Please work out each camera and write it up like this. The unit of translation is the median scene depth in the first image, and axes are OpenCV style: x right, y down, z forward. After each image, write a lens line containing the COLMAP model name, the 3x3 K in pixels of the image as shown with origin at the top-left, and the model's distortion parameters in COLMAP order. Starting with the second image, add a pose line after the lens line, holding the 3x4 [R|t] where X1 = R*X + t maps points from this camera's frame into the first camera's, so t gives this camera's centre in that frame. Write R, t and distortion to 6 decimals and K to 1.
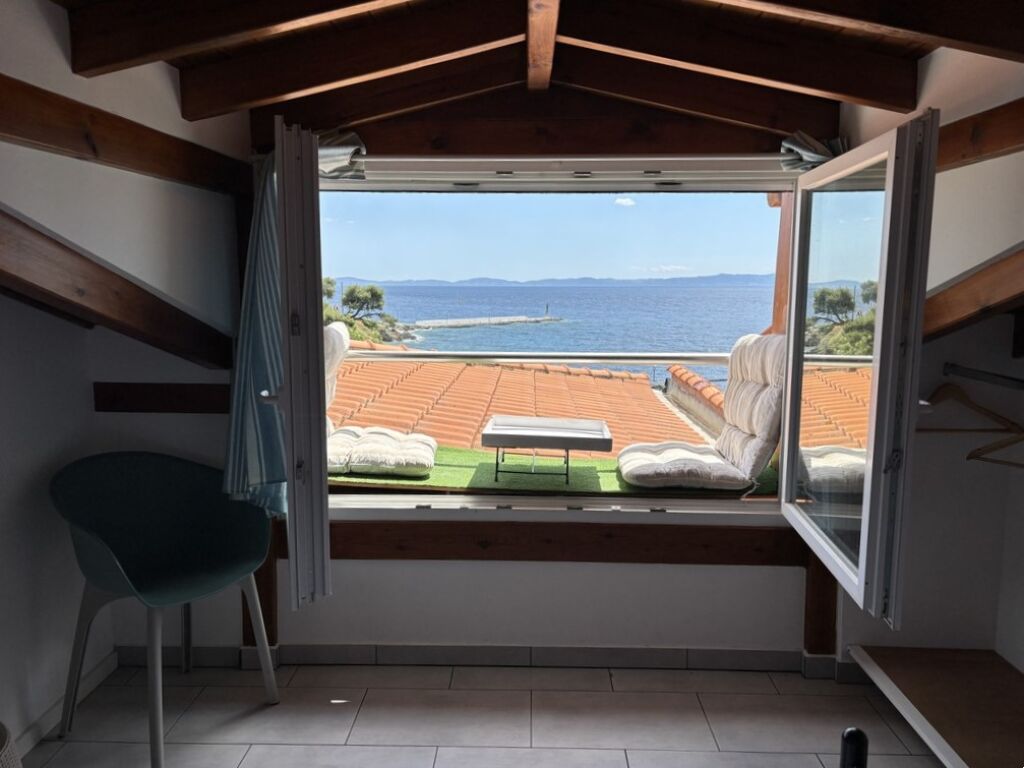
lens RADIAL K [[778.2, 0, 514.5], [0, 778.2, 377.0], [0, 0, 1]] dist [0.097282, -0.118416]
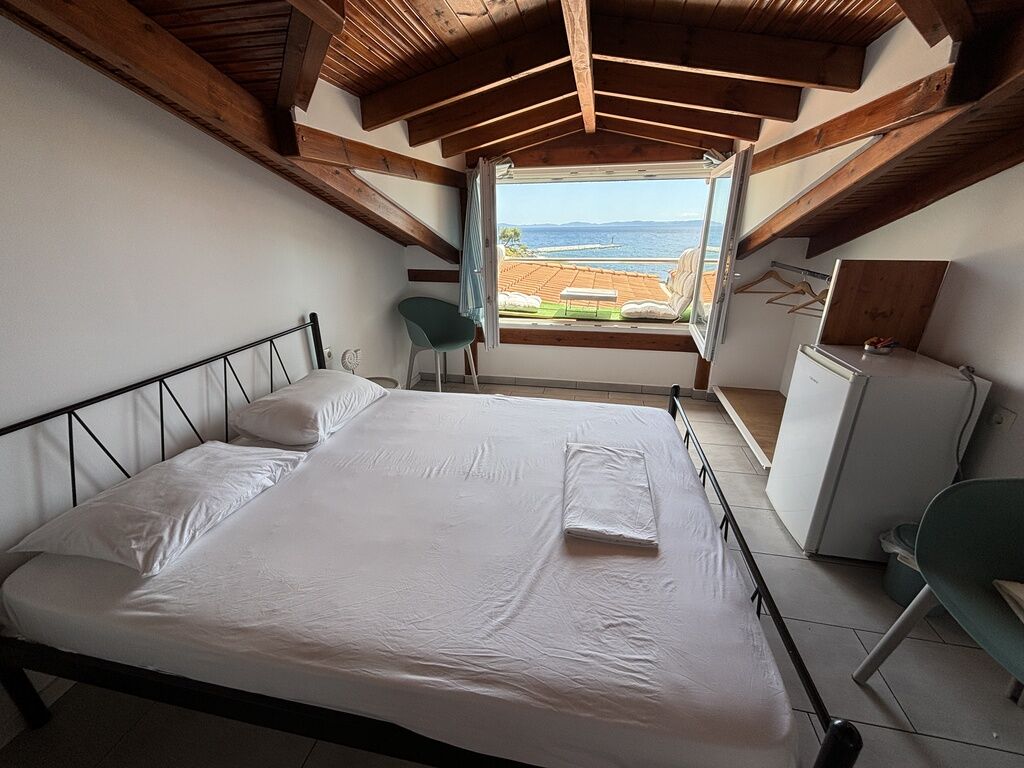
lens RADIAL K [[422.7, 0, 509.6], [0, 422.7, 382.2], [0, 0, 1]] dist [0.007137, -0.000036]
pose [[0.981840, 0.053216, -0.182094, 0.056124], [-0.009467, 0.972399, 0.233132, 0.038803], [0.189474, -0.227174, 0.955244, -0.320361]]
